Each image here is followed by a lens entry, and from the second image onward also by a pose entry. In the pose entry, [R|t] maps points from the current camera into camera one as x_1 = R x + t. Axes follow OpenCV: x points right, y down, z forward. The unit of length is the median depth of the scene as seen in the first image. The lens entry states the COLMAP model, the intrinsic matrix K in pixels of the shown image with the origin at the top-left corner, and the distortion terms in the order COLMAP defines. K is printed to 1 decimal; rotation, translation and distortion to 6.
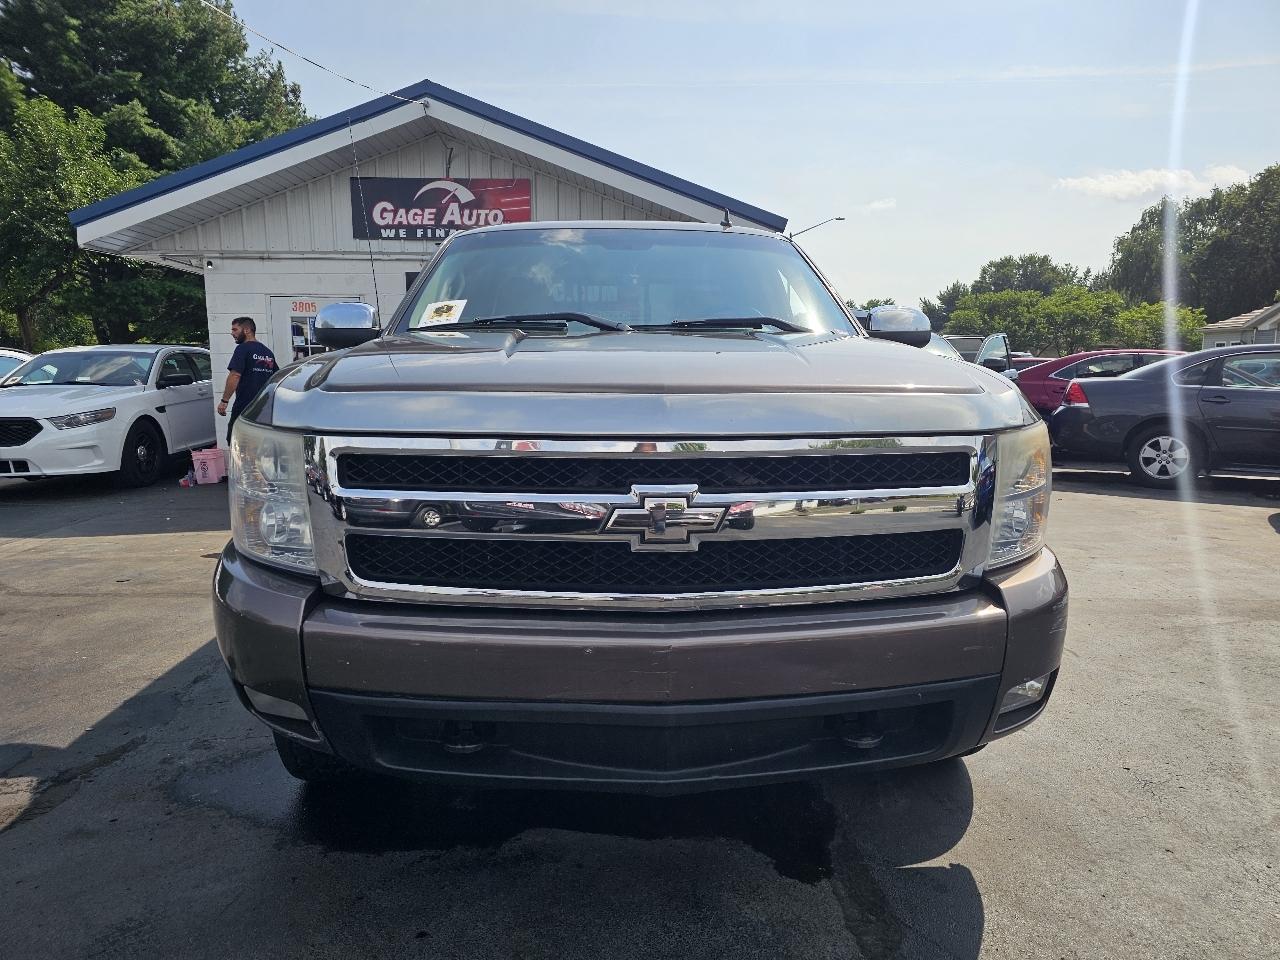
lens RADIAL K [[852.2, 0, 644.7], [0, 852.2, 492.8], [0, 0, 1]] dist [0.052532, -0.044006]
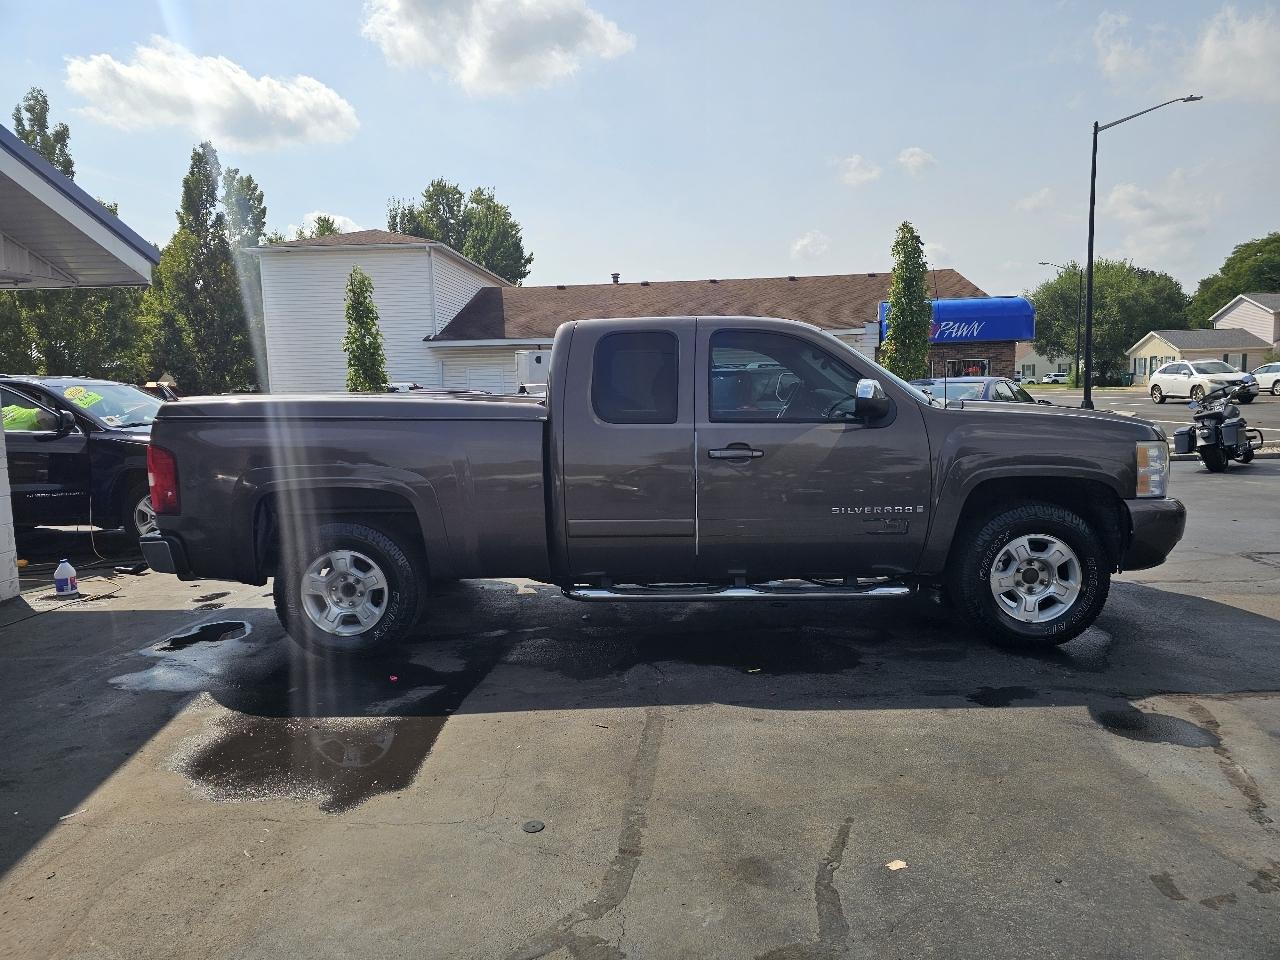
lens RADIAL K [[855.0, 0, 621.9], [0, 855.0, 490.5], [0, 0, 1]] dist [0.053485, -0.044666]
pose [[0.092869, -0.120852, 0.988317, -0.627941], [0.167474, 0.980361, 0.104142, -0.093752], [-0.981493, 0.155846, 0.111285, 0.462241]]
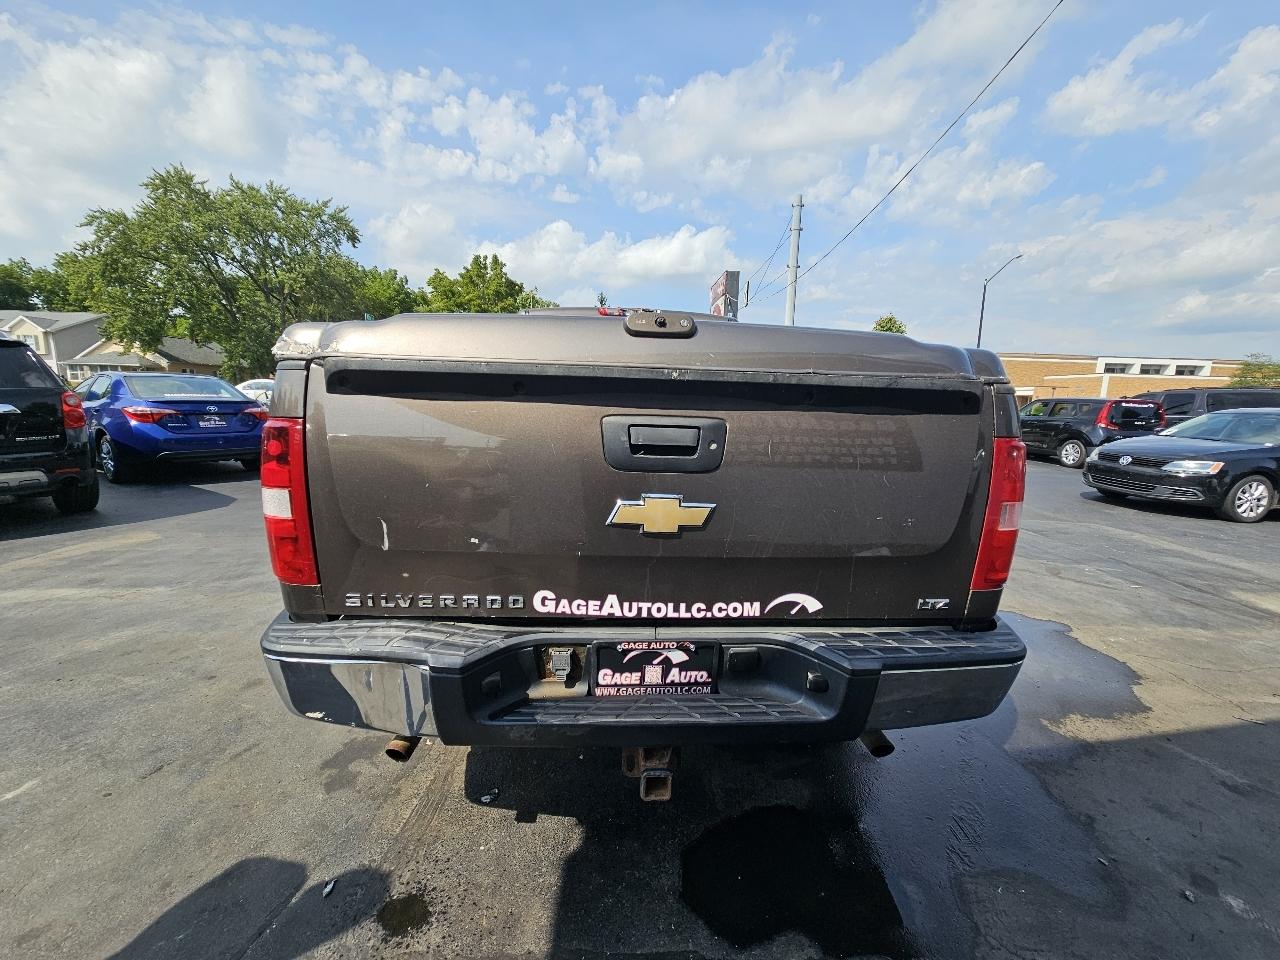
lens RADIAL K [[519.1, 0, 641.5], [0, 519.1, 480.7], [0, 0, 1]] dist [0.001039, -0.001226]
pose [[-0.999589, -0.028660, -0.000761, -0.030485], [-0.027615, 0.955317, 0.294290, -0.142979], [-0.007707, 0.294190, -0.955716, 0.938216]]
